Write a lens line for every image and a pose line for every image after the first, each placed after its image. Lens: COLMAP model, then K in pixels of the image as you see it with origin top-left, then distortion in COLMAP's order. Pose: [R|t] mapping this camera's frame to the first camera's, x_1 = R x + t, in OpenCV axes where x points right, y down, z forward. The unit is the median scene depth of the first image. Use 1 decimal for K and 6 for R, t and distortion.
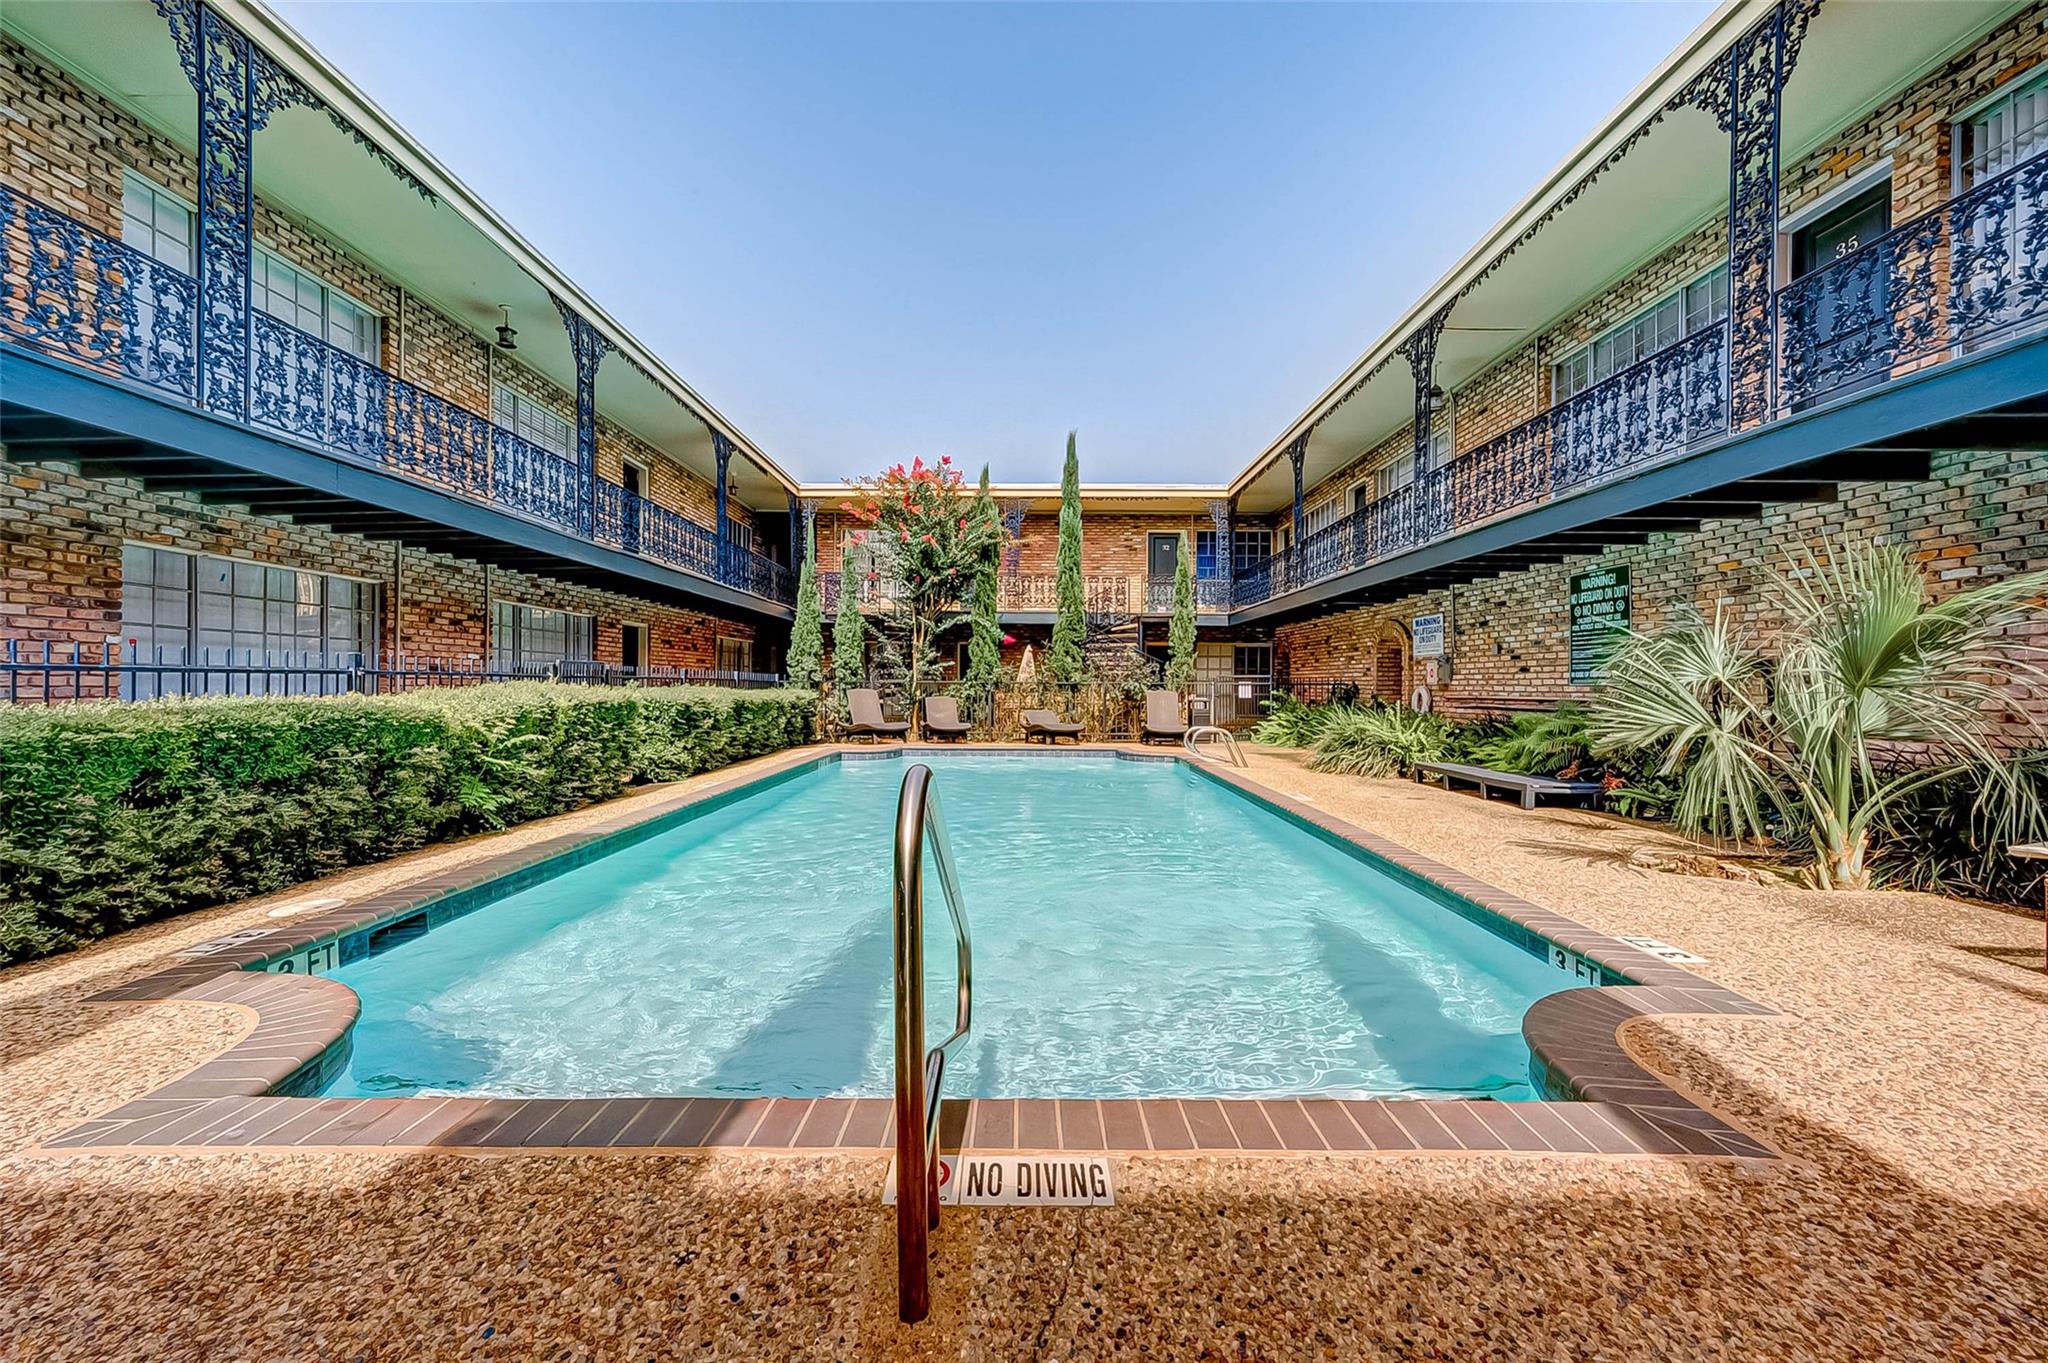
lens RADIAL K [[817.9, 0, 1016.3], [0, 817.9, 685.0], [0, 0, 1]] dist [-0.000202, -0.000007]
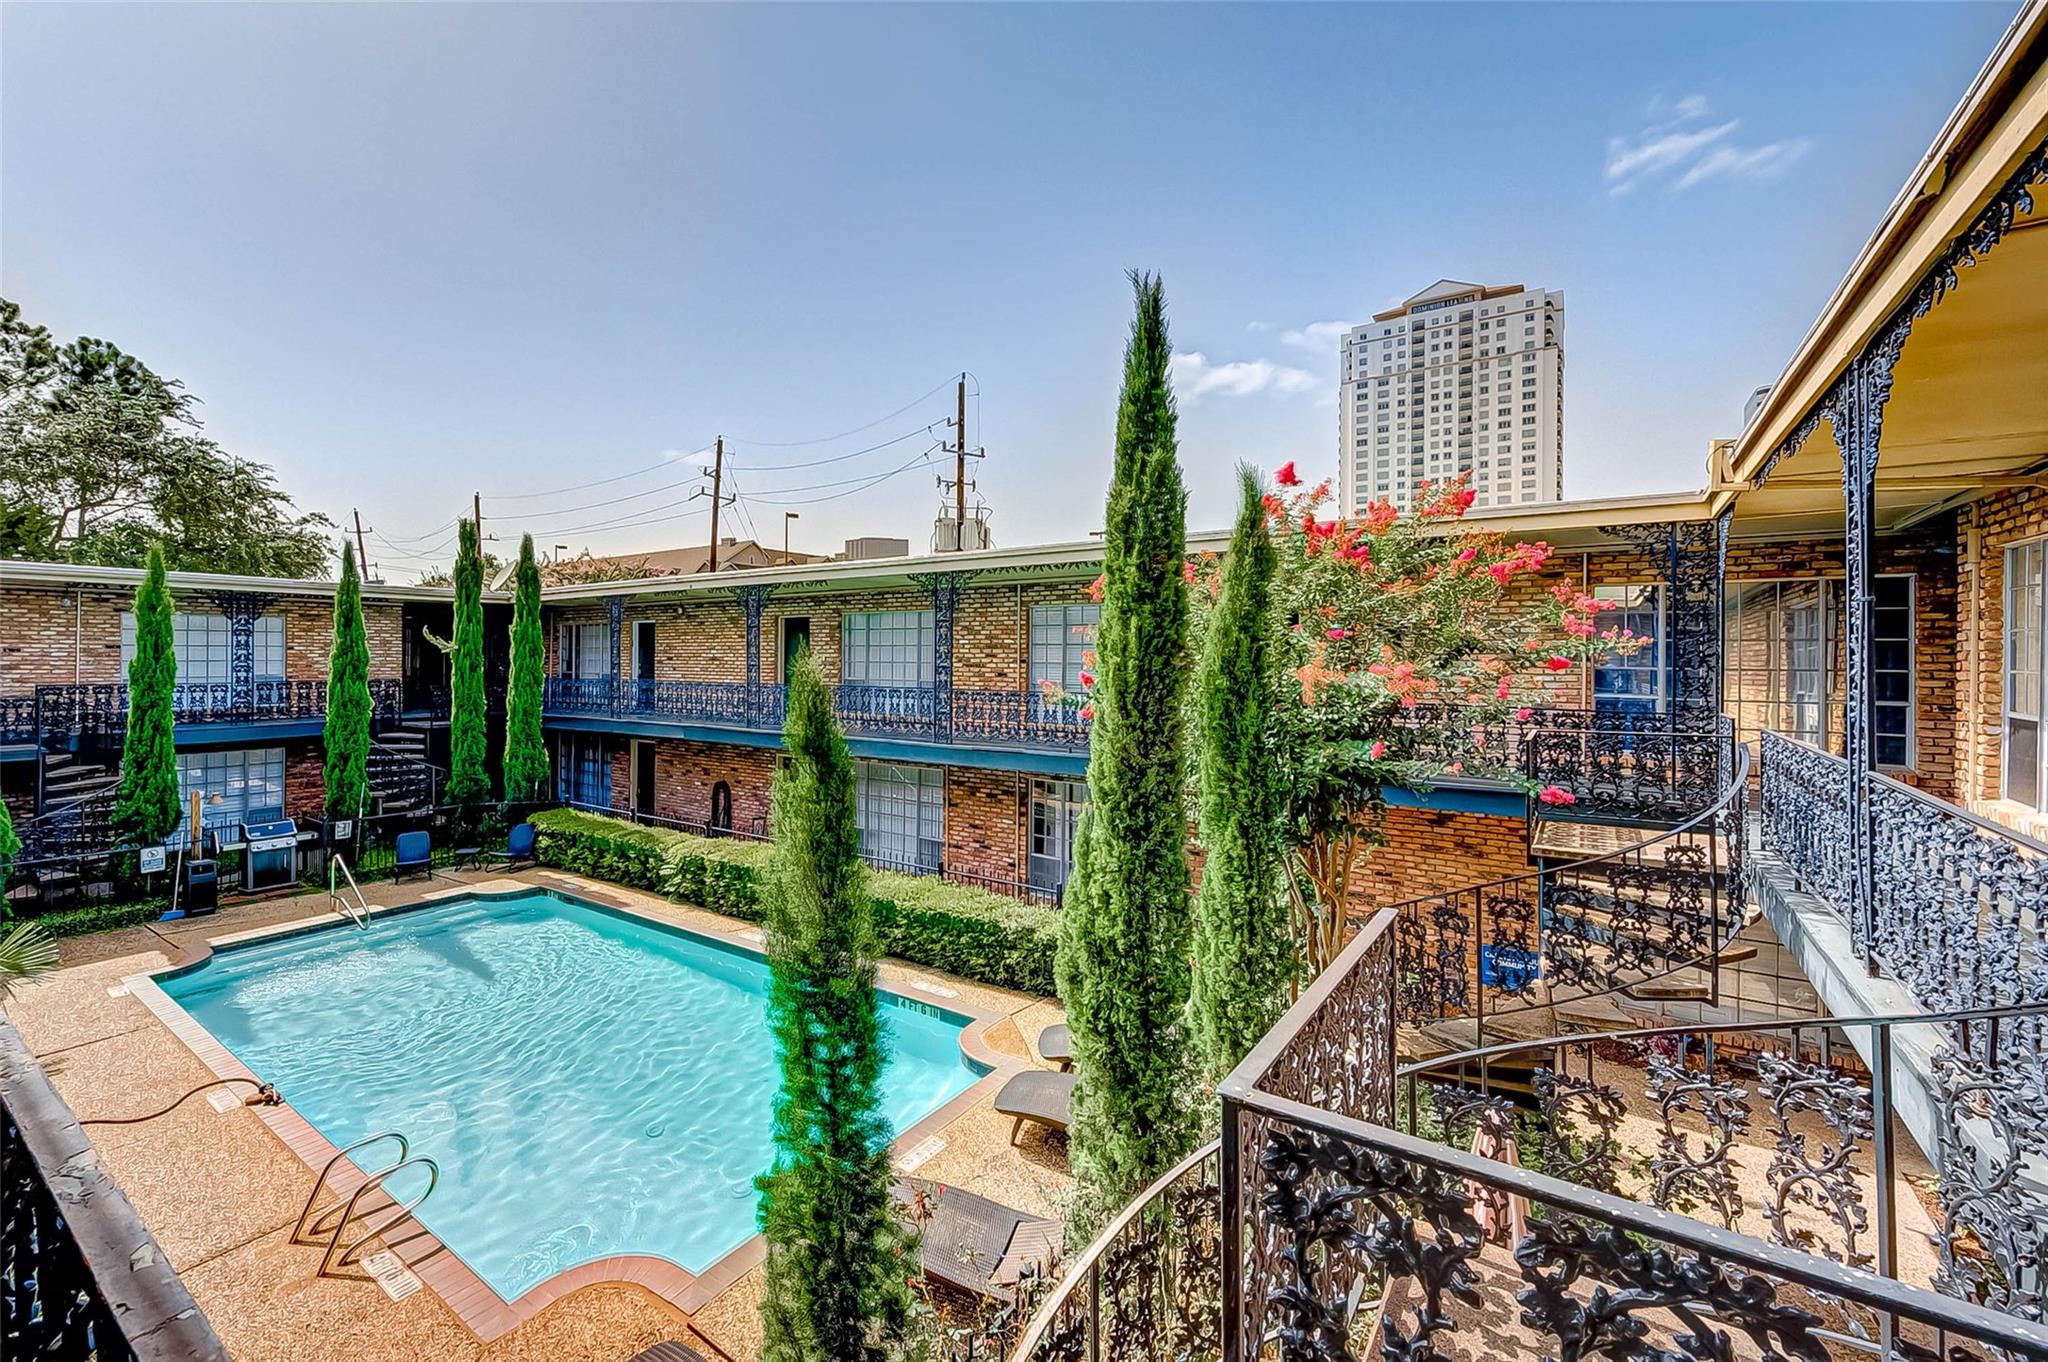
lens RADIAL K [[837.7, 0, 986.1], [0, 837.7, 657.6], [0, 0, 1]] dist [-0.001173, -0.003210]
pose [[-0.563995, -0.011374, -0.825700, 0.561281], [-0.007237, 0.999935, -0.008831, -0.328524], [0.825747, 0.000995, -0.564040, 1.962739]]
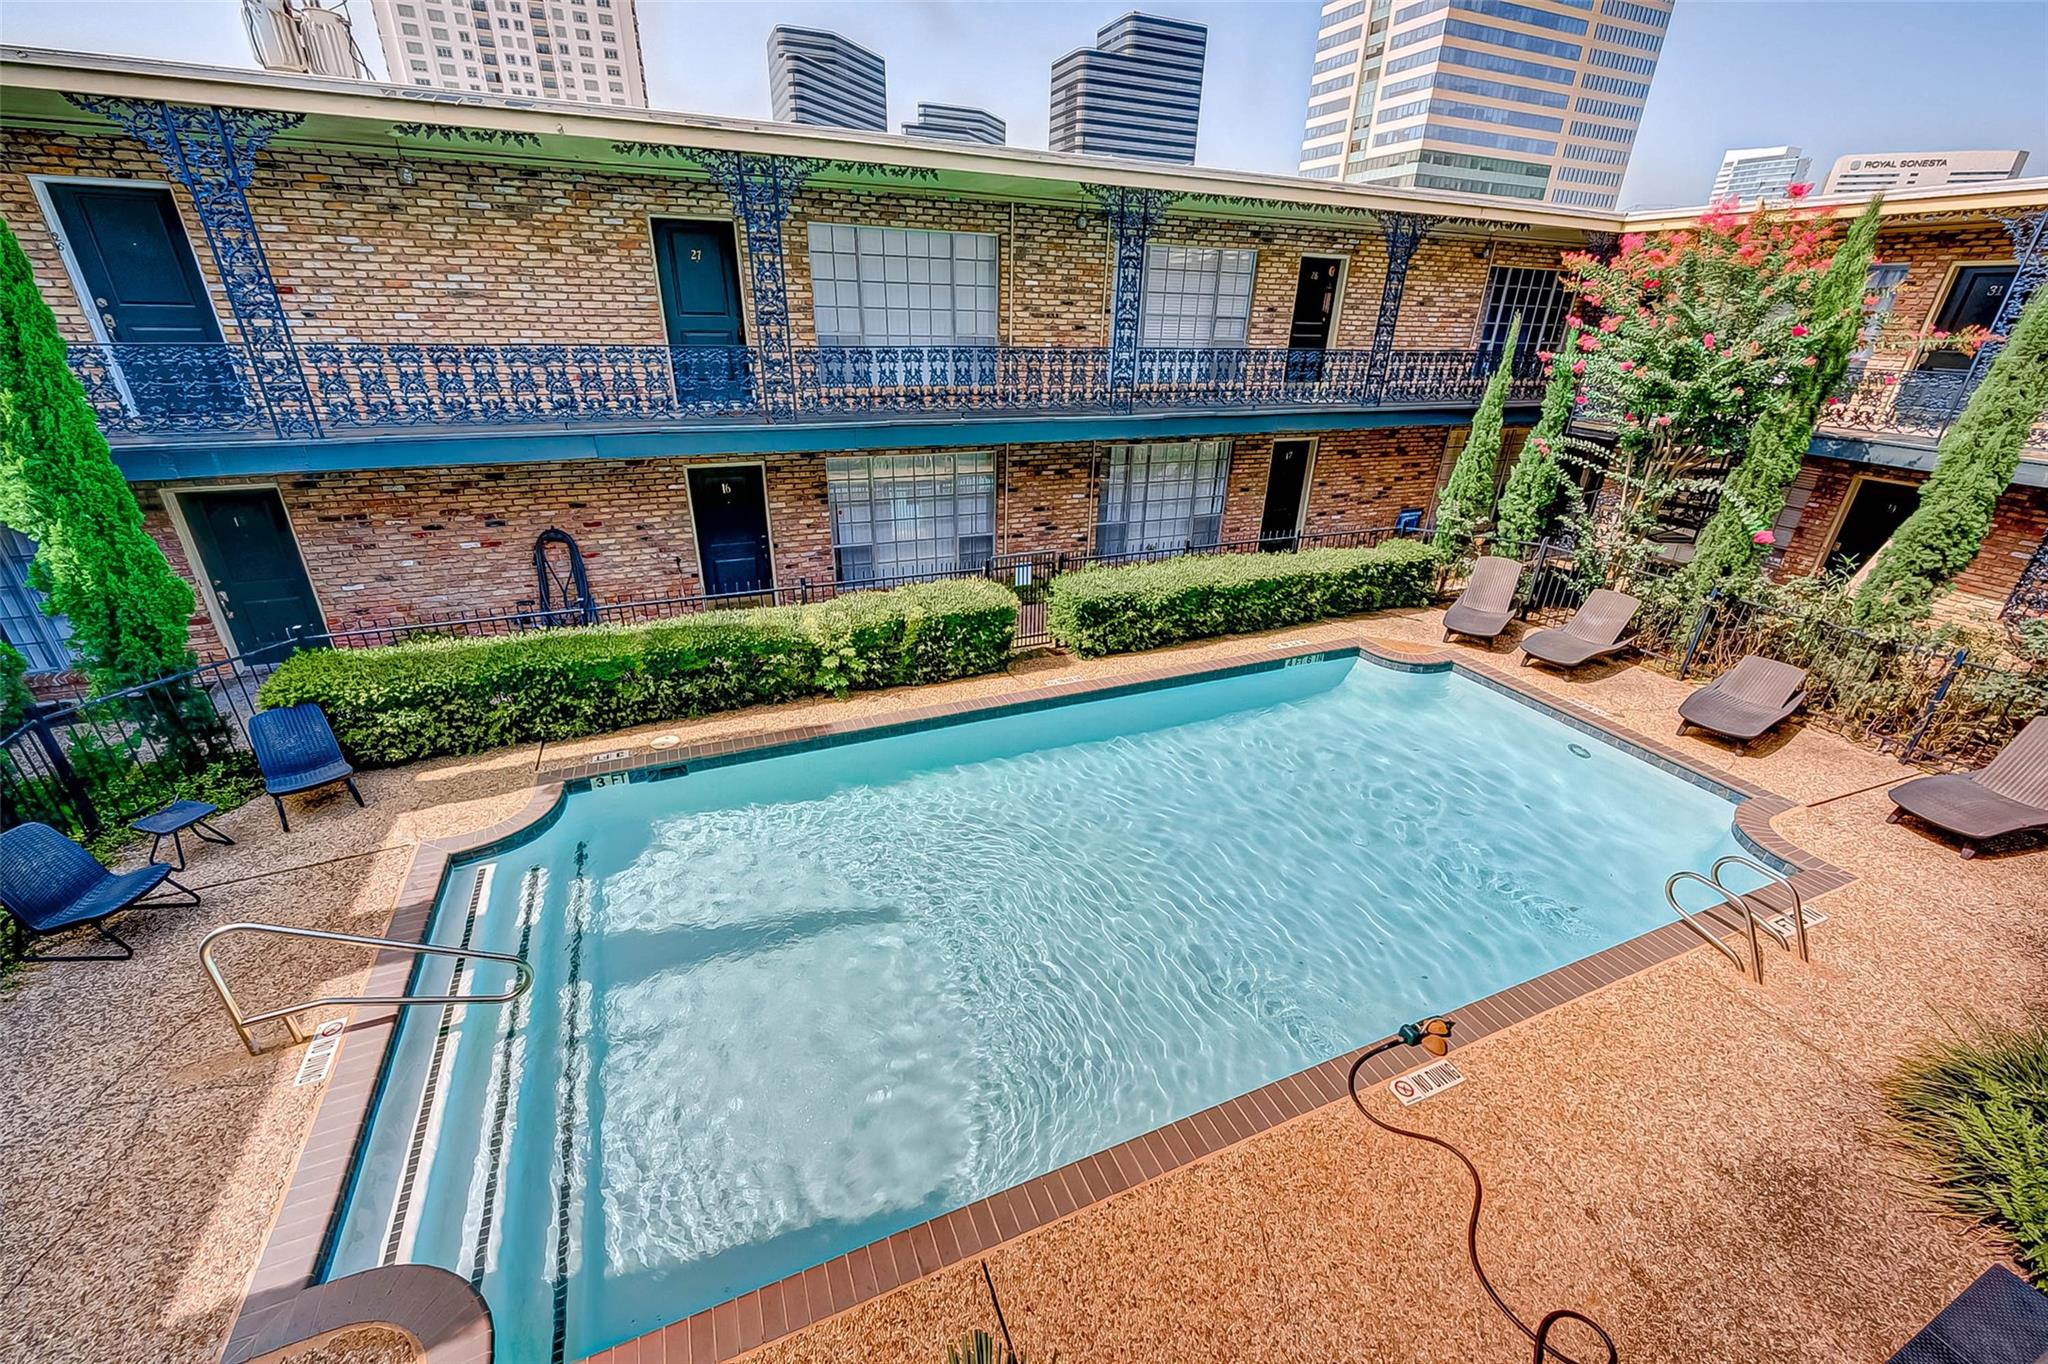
lens RADIAL K [[804.0, 0, 1016.7], [0, 804.0, 680.5], [0, 0, 1]] dist [-0.000033, -0.000106]
pose [[0.399193, 0.389399, -0.830069, 0.517047], [-0.020690, 0.908927, 0.416442, -0.331584], [0.916634, -0.149067, 0.370894, 0.446975]]
